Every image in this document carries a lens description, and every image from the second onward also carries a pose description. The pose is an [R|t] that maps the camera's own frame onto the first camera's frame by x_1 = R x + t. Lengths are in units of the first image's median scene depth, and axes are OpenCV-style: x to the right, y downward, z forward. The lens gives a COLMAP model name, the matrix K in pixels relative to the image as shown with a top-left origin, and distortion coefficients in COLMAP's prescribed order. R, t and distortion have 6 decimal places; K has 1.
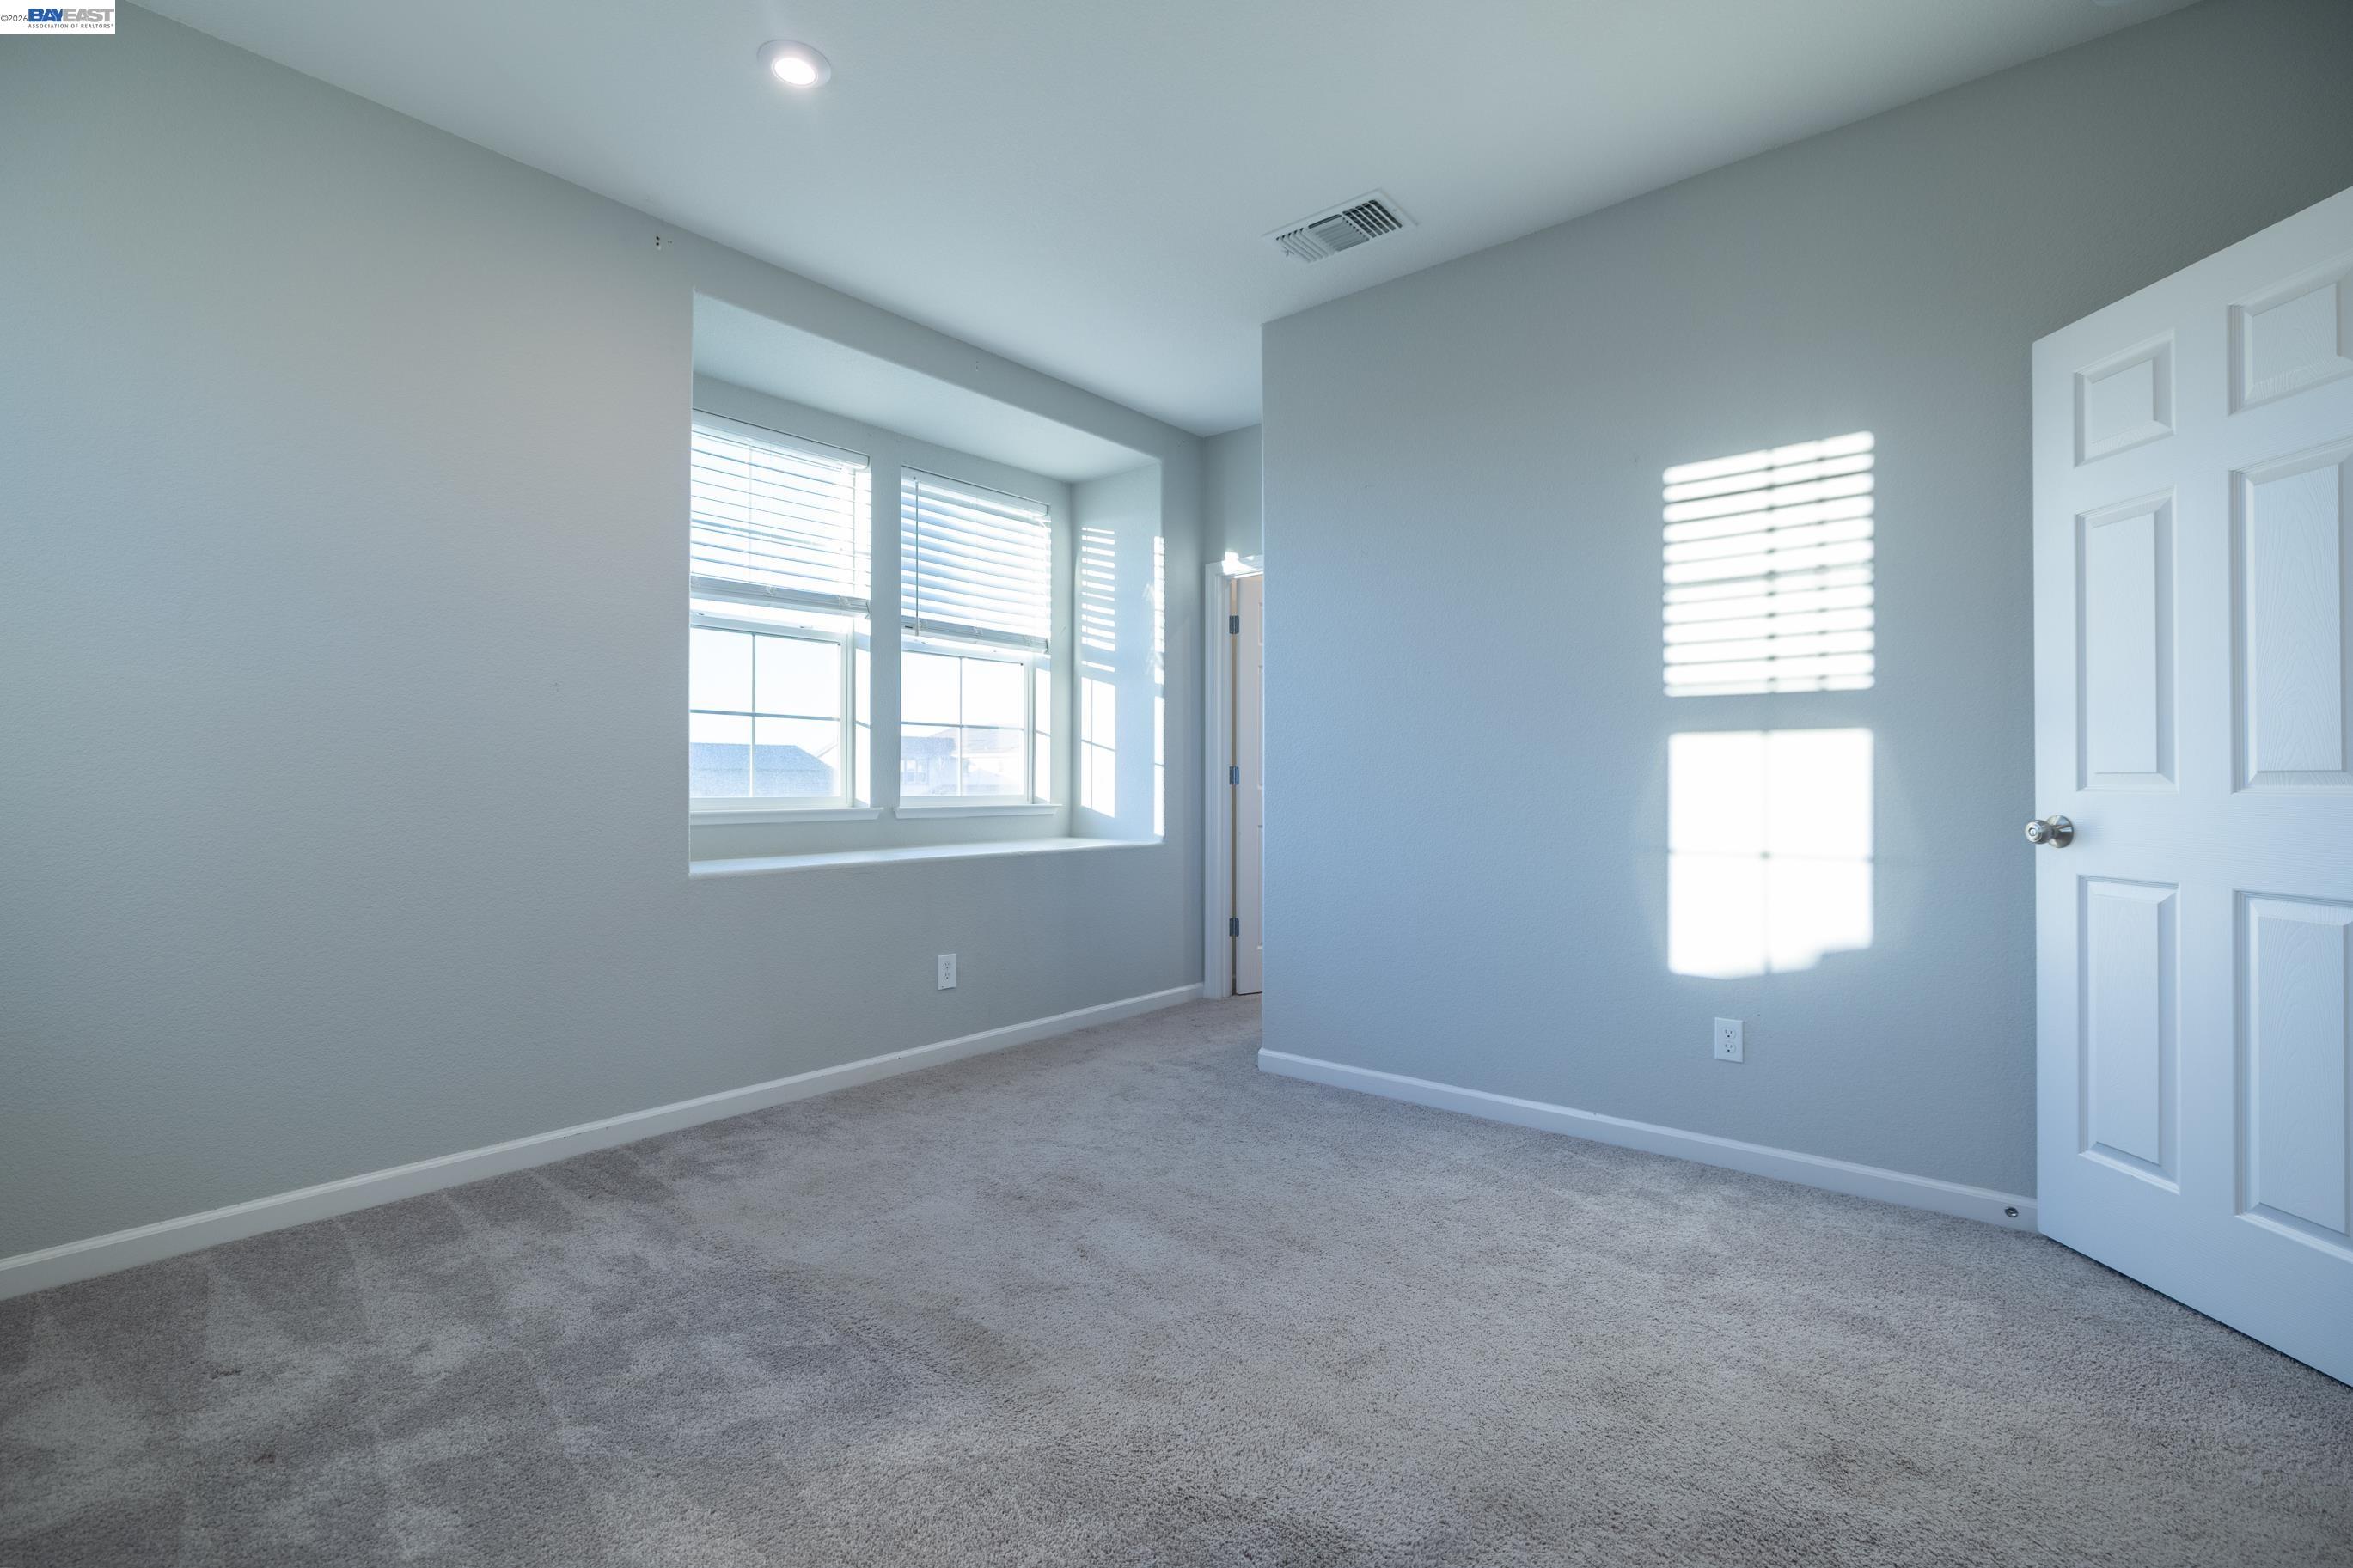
lens RADIAL K [[983.5, 0, 1176.5], [0, 983.5, 784.0], [0, 0, 1]] dist [-0.010833, 0.000108]
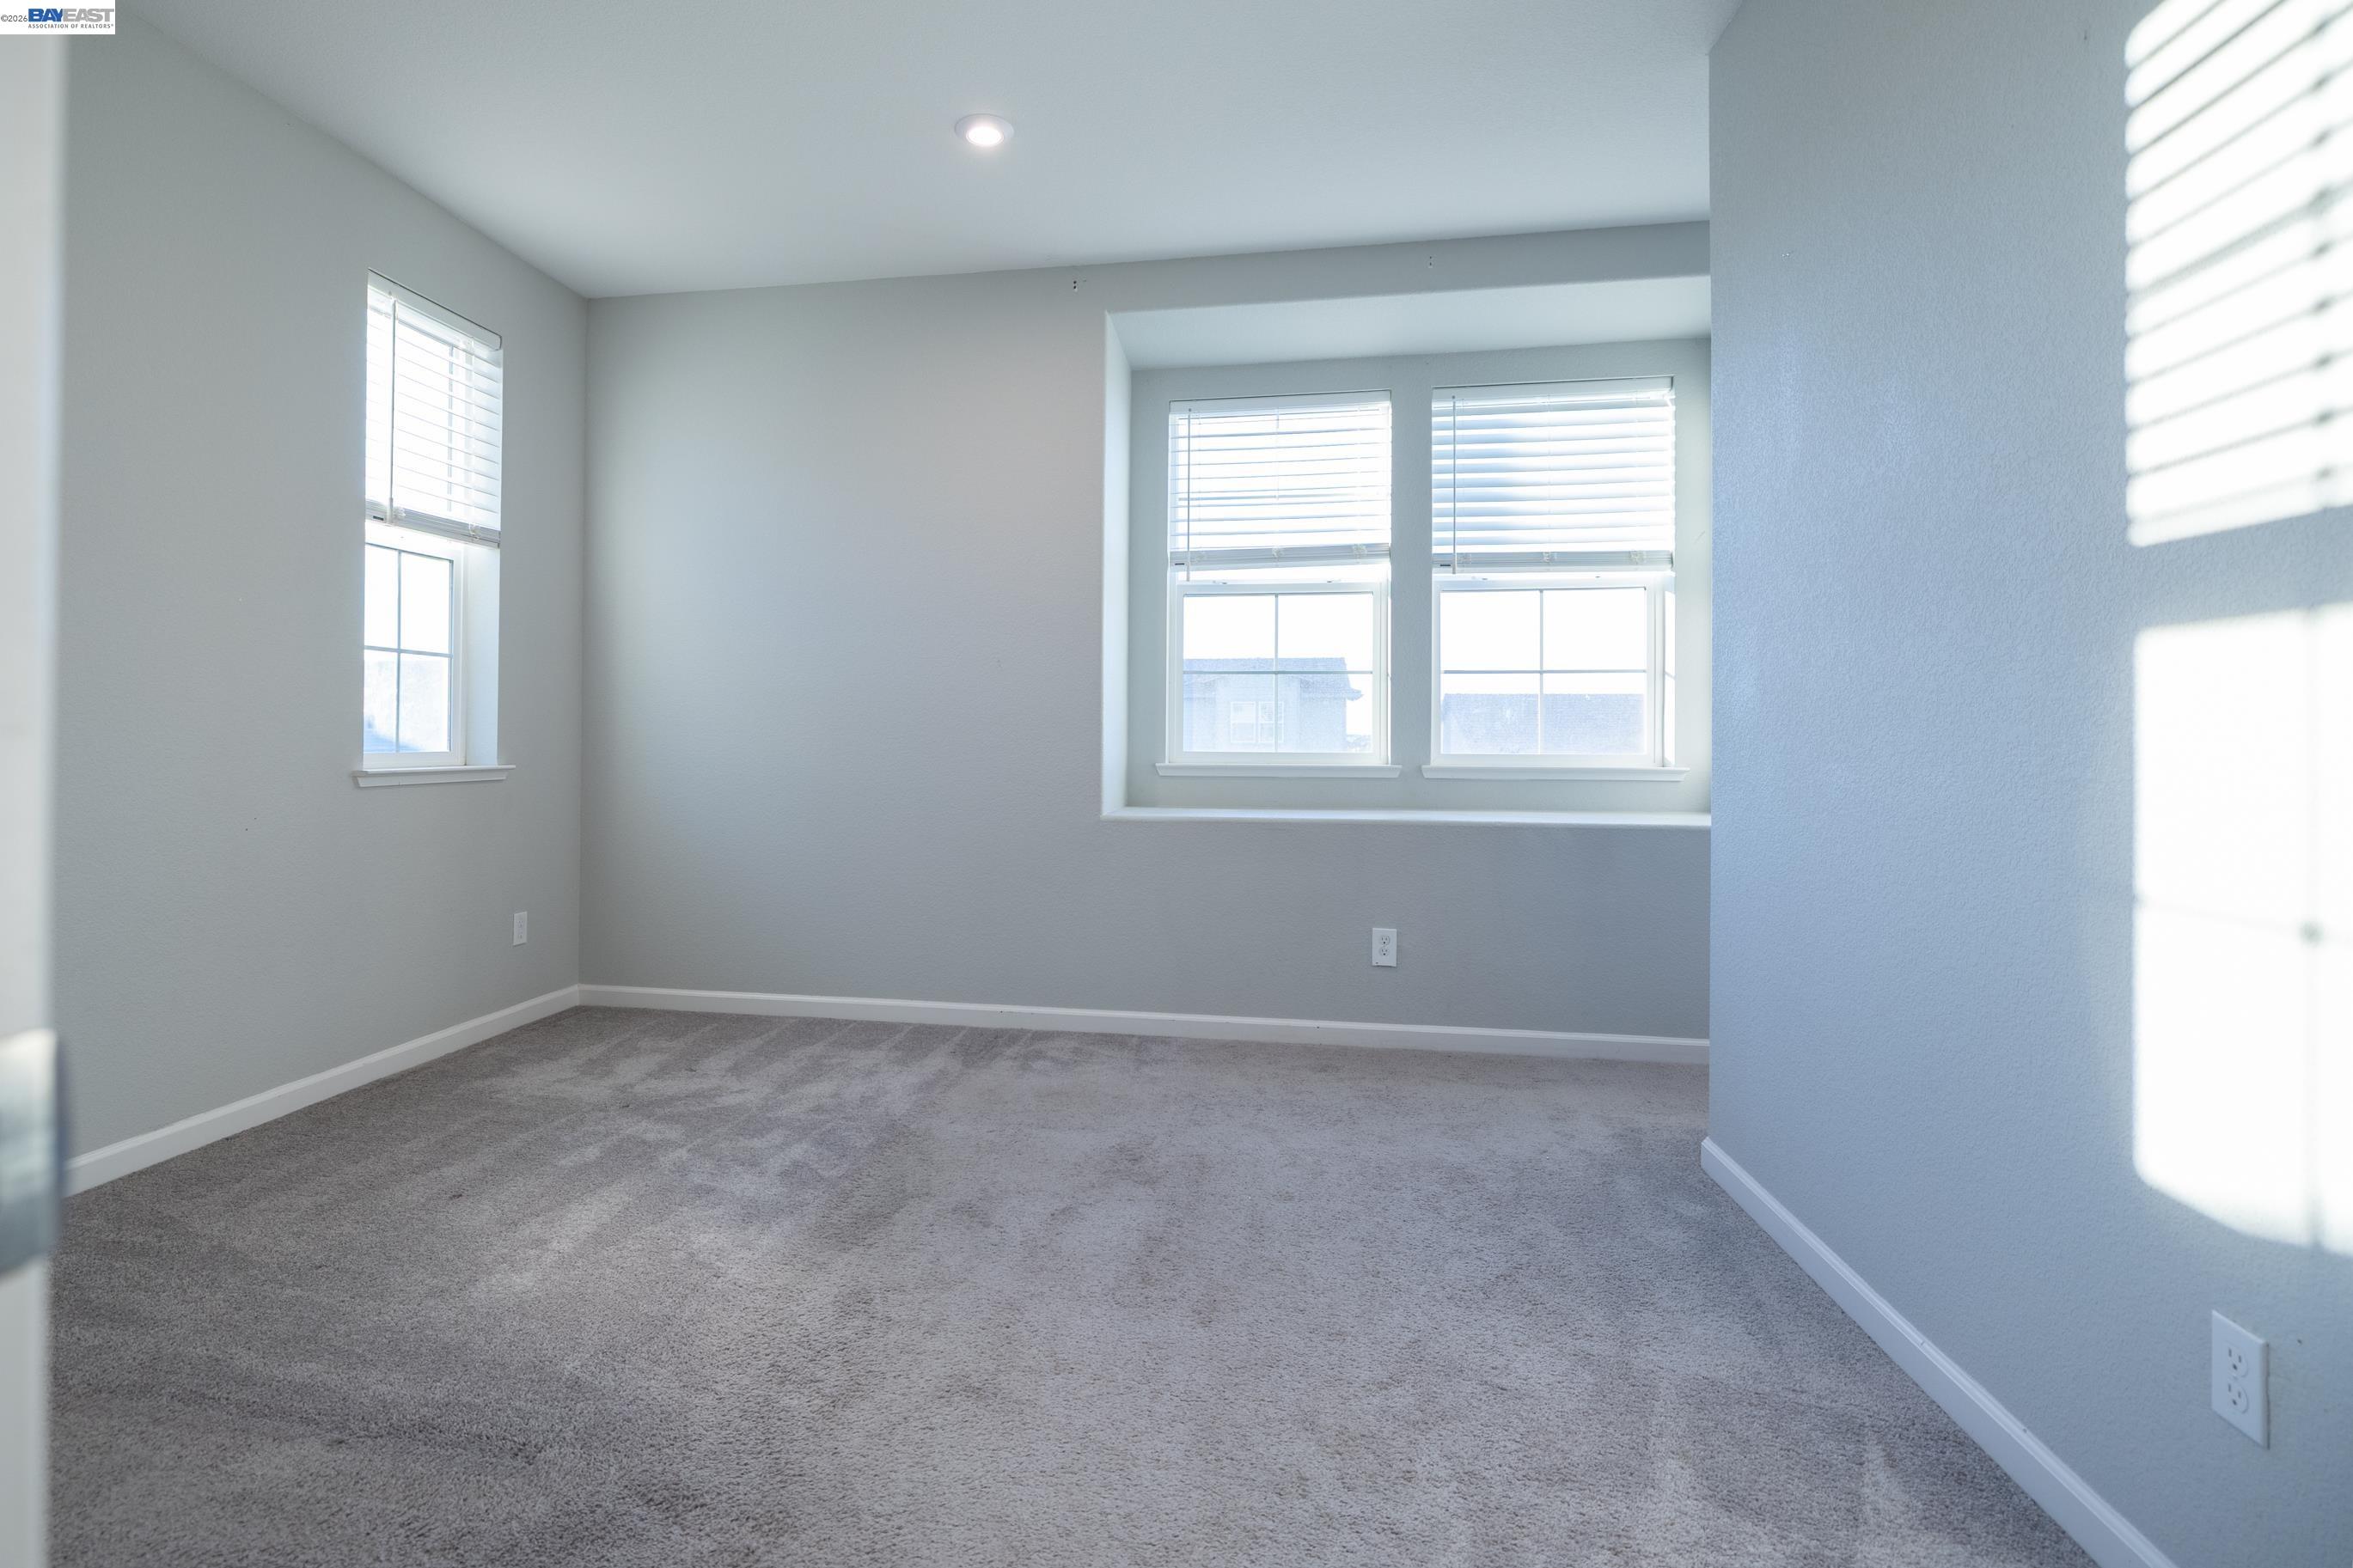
lens RADIAL K [[1109.7, 0, 1170.6], [0, 1109.7, 743.5], [0, 0, 1]] dist [-0.017096, 0.000579]
pose [[0.542201, 0.007426, -0.840216, 0.679353], [-0.005469, 0.999971, 0.005309, -0.001288], [0.840231, 0.001717, 0.542226, 0.370378]]
